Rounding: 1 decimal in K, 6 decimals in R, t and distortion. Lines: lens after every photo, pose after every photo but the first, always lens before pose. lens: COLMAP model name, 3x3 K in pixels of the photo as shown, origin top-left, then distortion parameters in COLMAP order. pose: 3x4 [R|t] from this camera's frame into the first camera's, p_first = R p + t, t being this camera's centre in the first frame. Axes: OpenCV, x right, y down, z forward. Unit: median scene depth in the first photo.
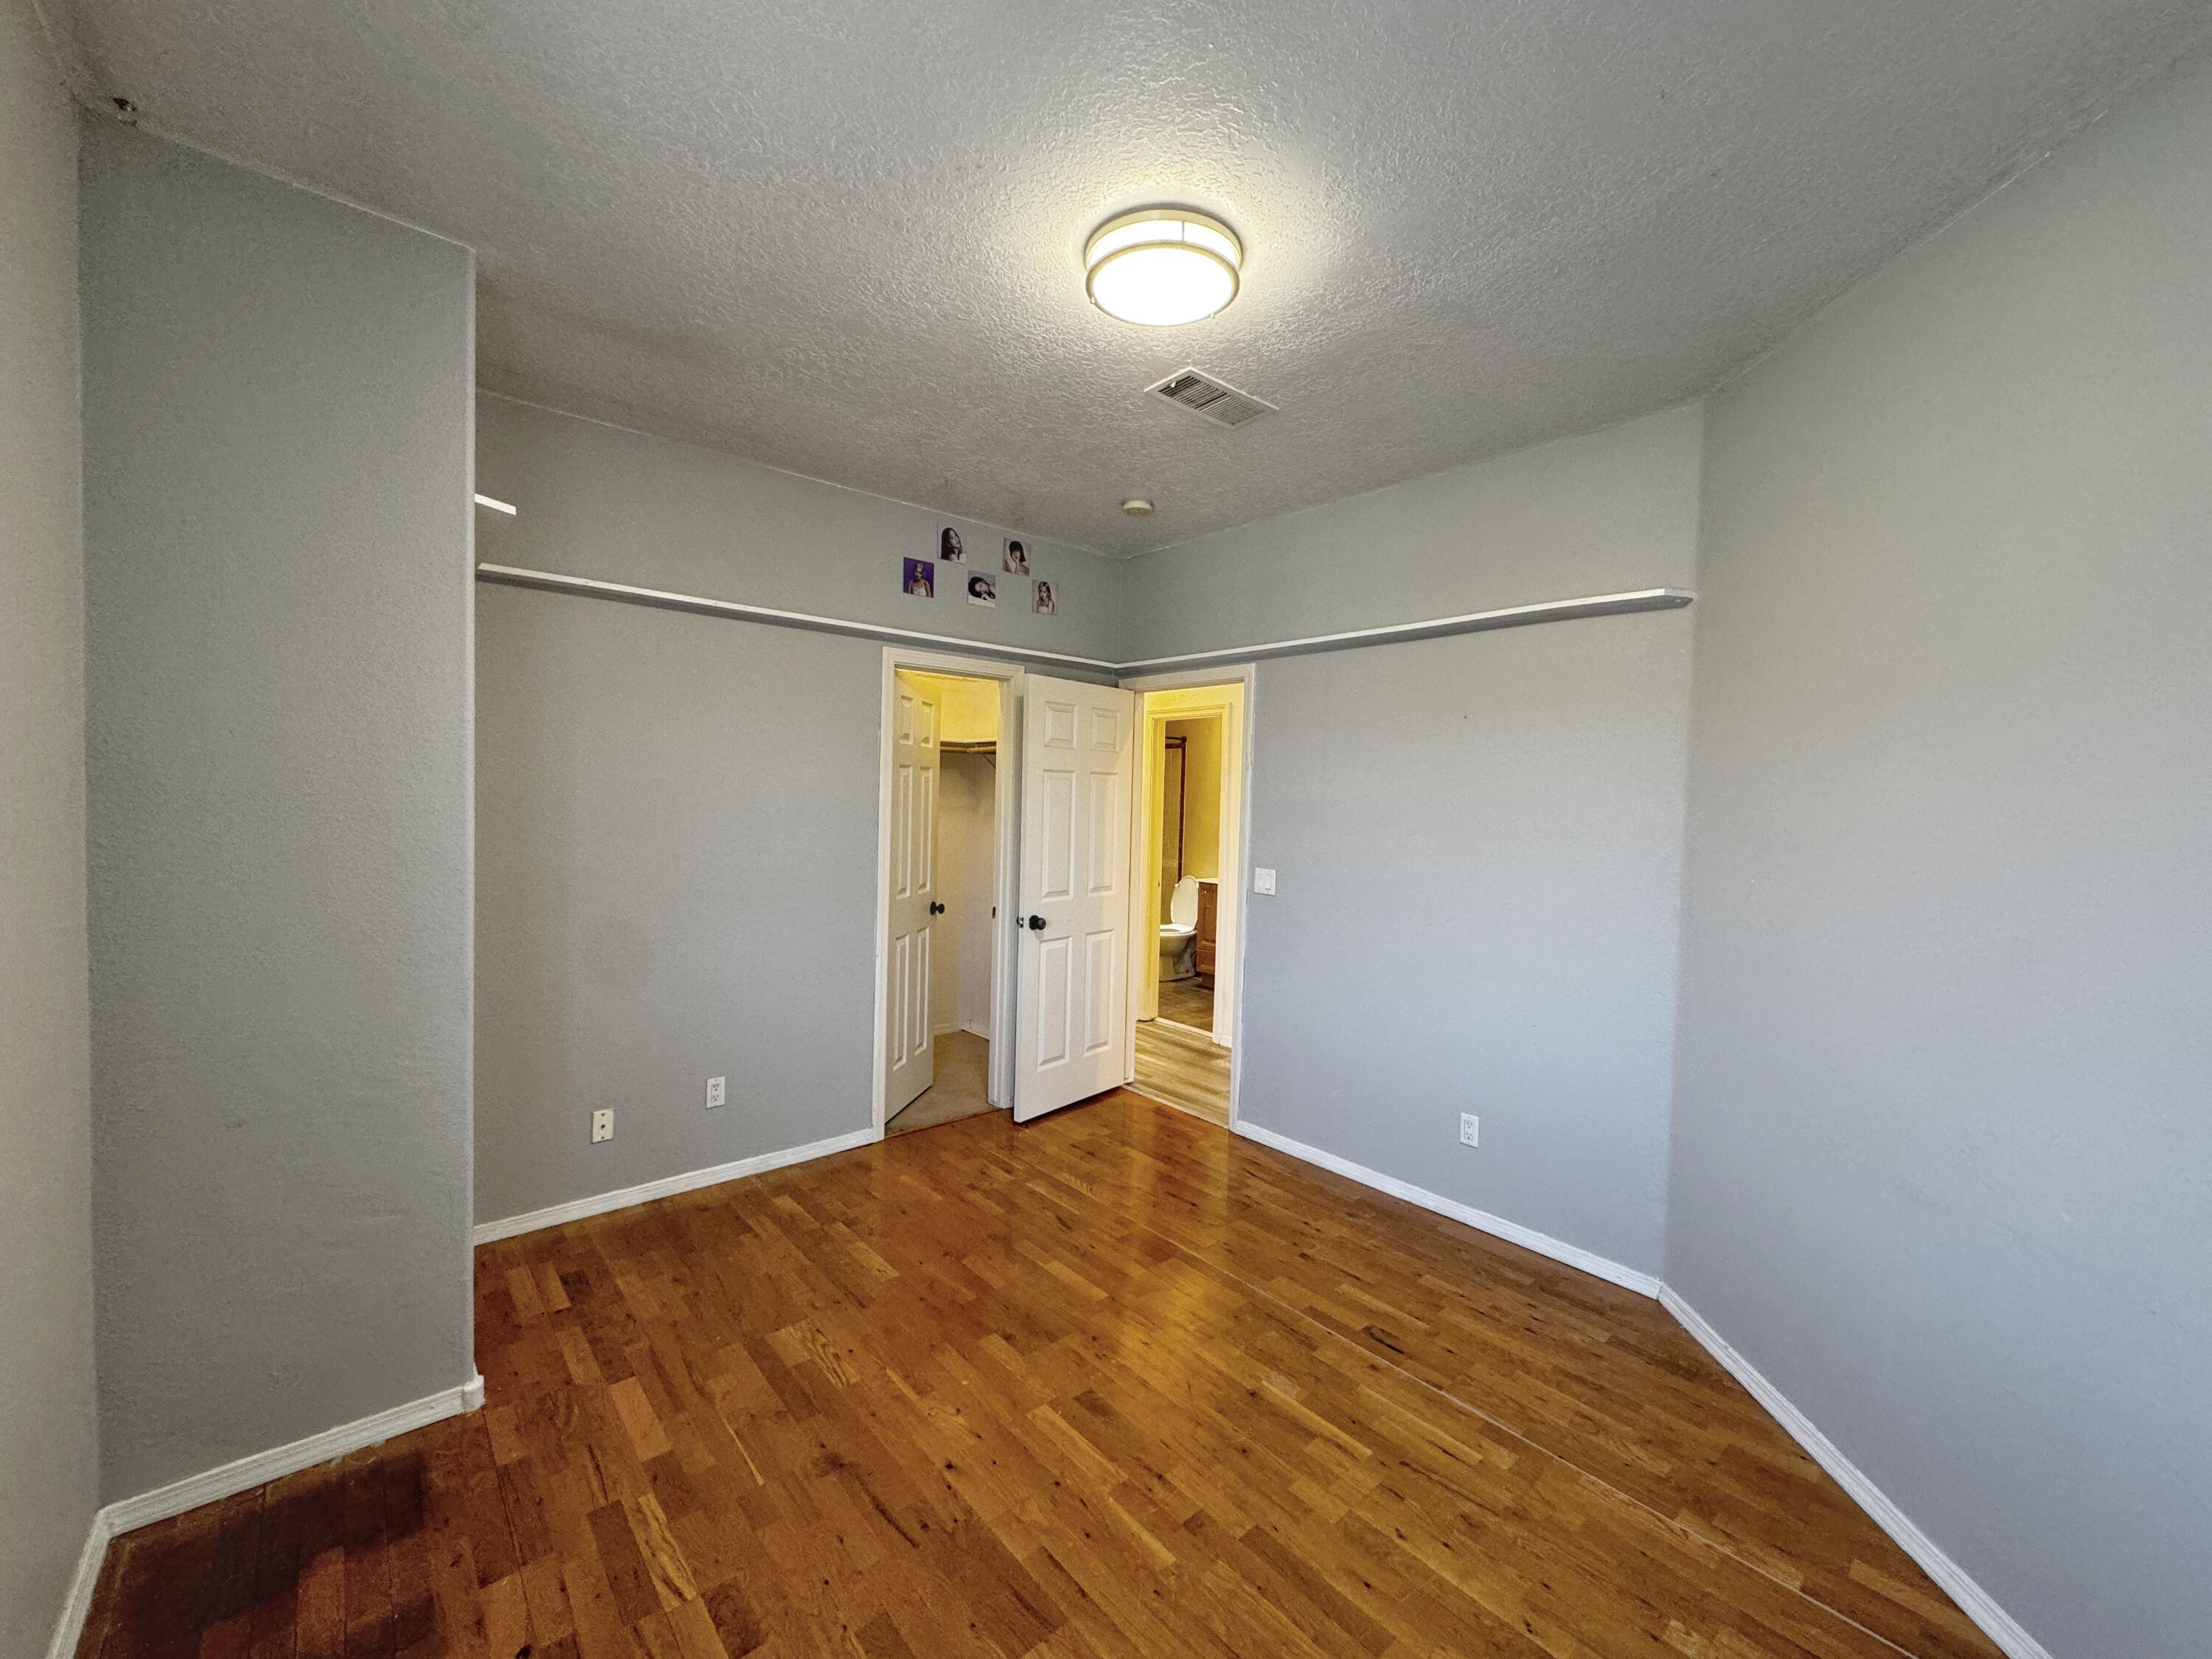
lens RADIAL K [[880.5, 0, 1106.4], [0, 880.5, 822.0], [0, 0, 1]] dist [-0.000624, -0.000355]
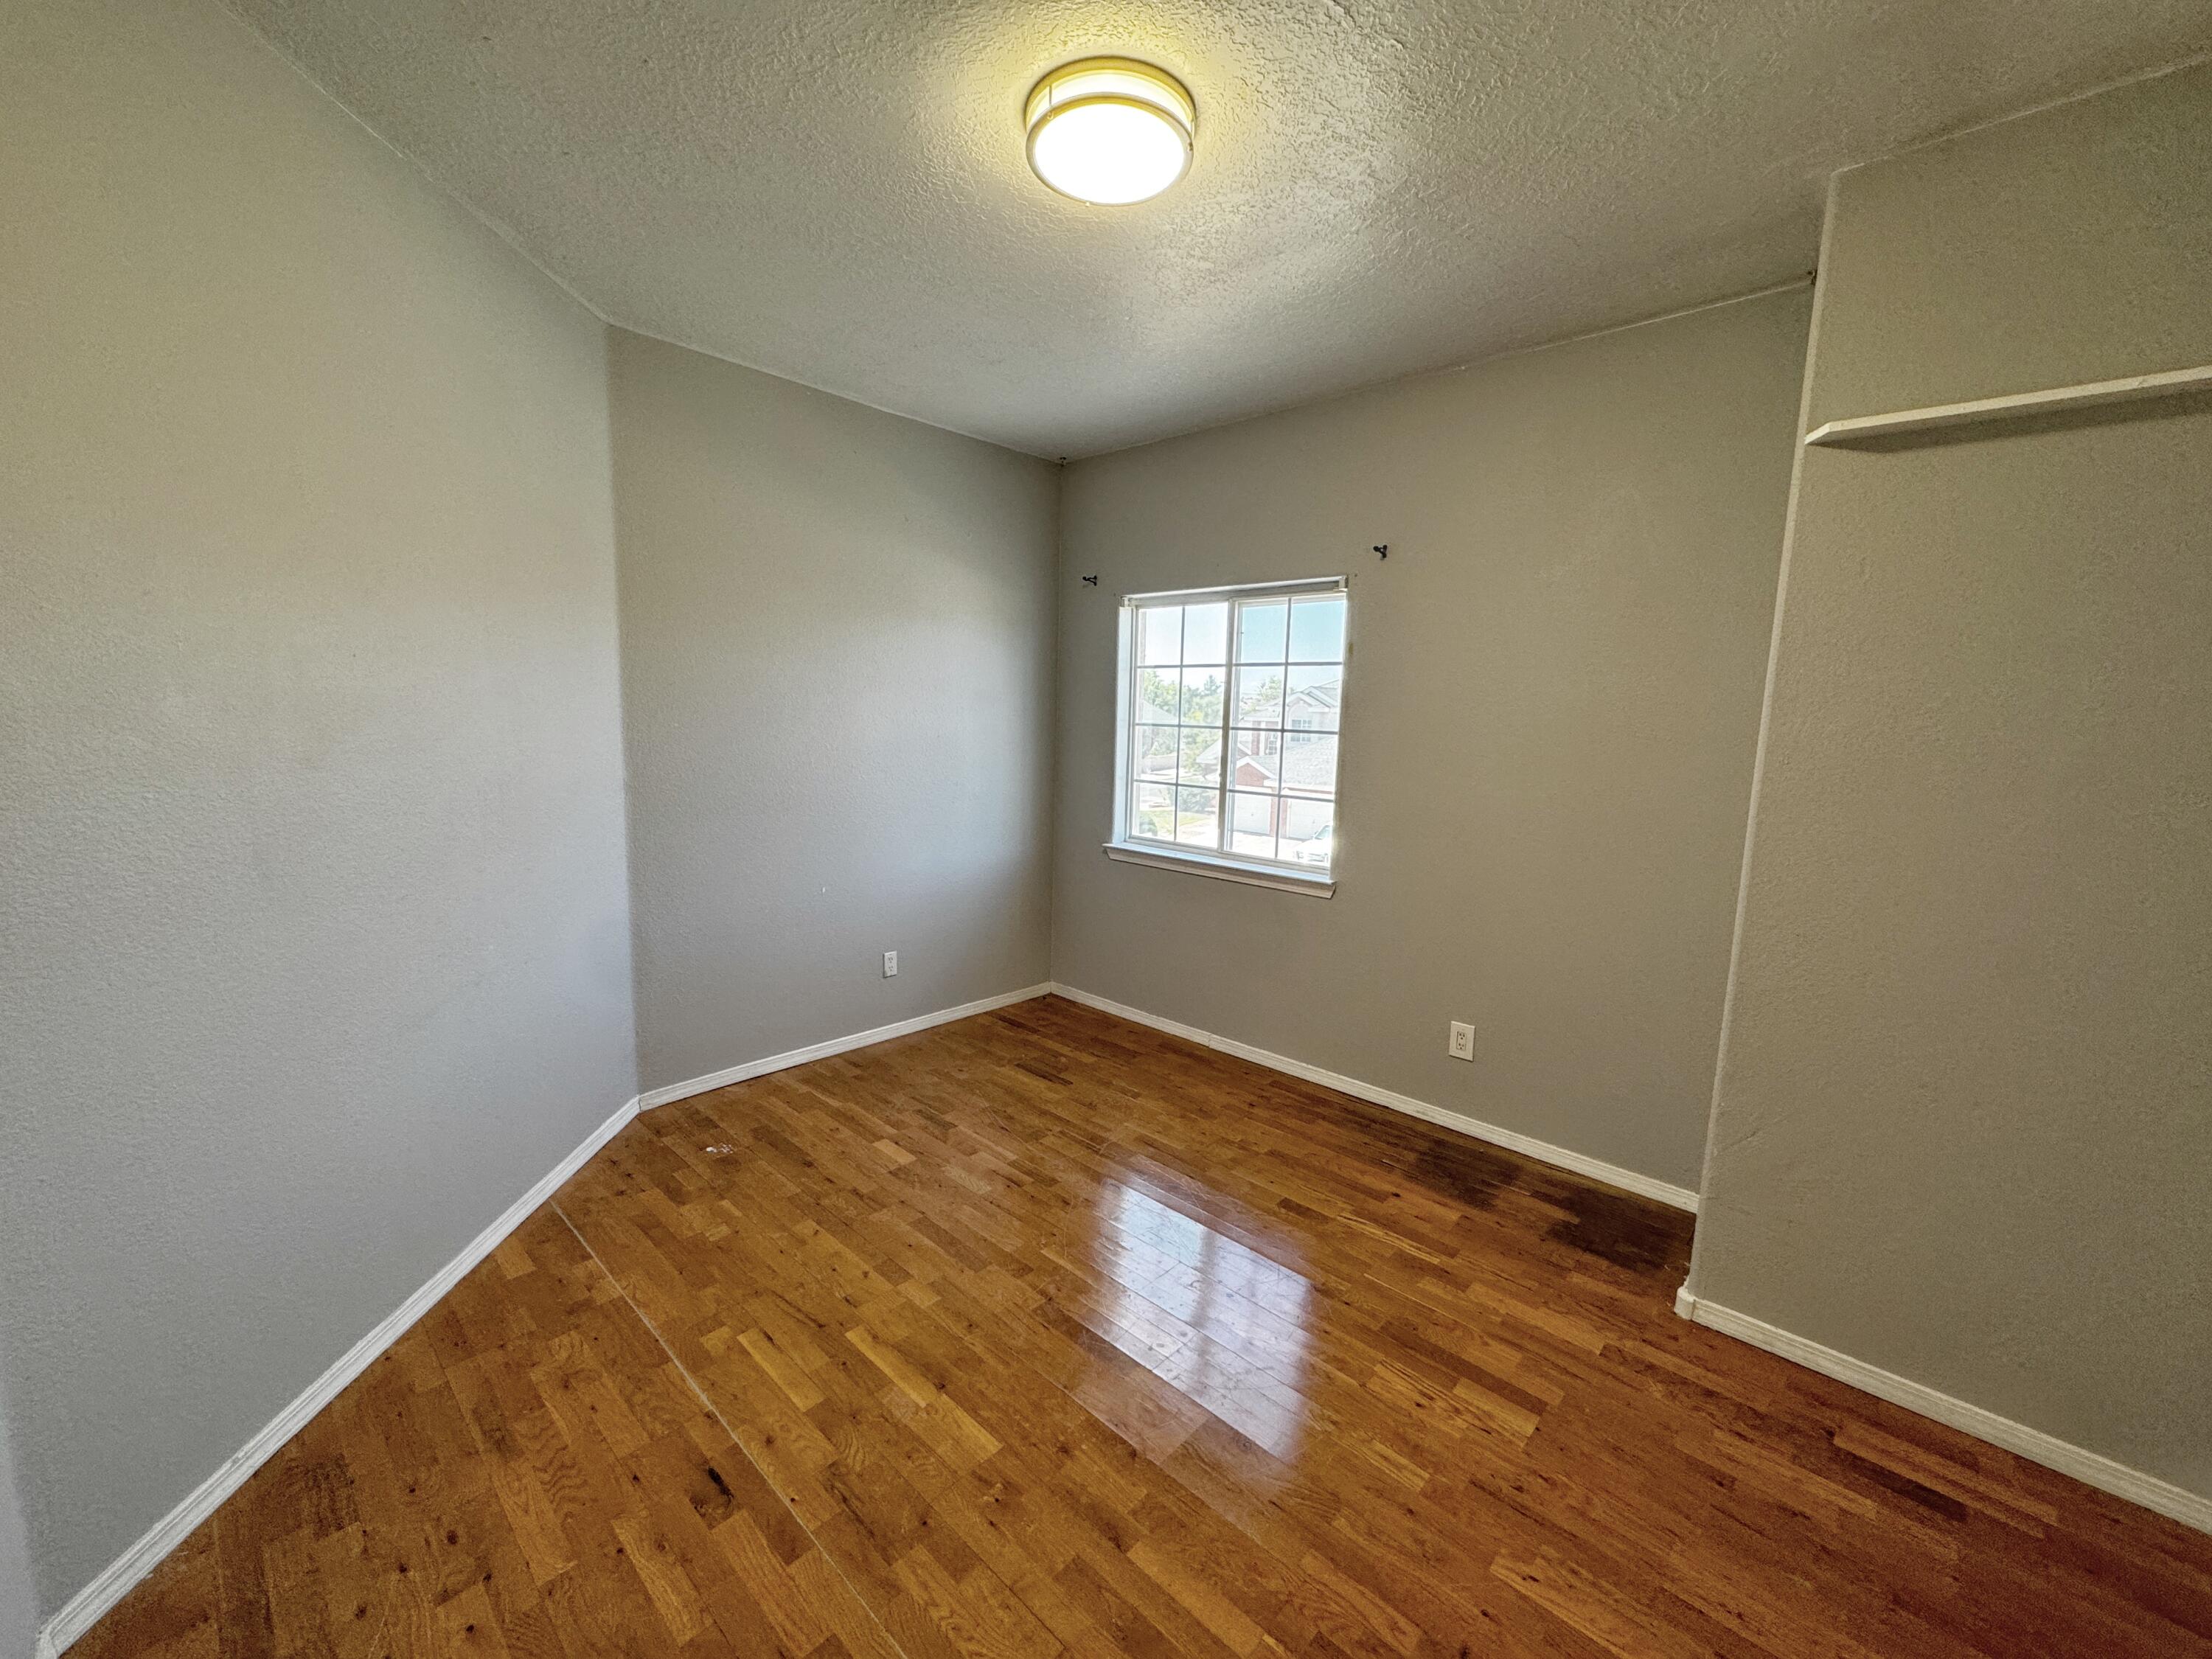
lens RADIAL K [[880.5, 0, 1101.8], [0, 880.5, 829.5], [0, 0, 1]] dist [-0.000624, -0.000355]
pose [[-0.993644, -0.041763, -0.104533, 0.127844], [-0.058868, 0.984312, 0.166329, -0.059136], [0.095947, 0.171426, -0.980514, 1.852632]]
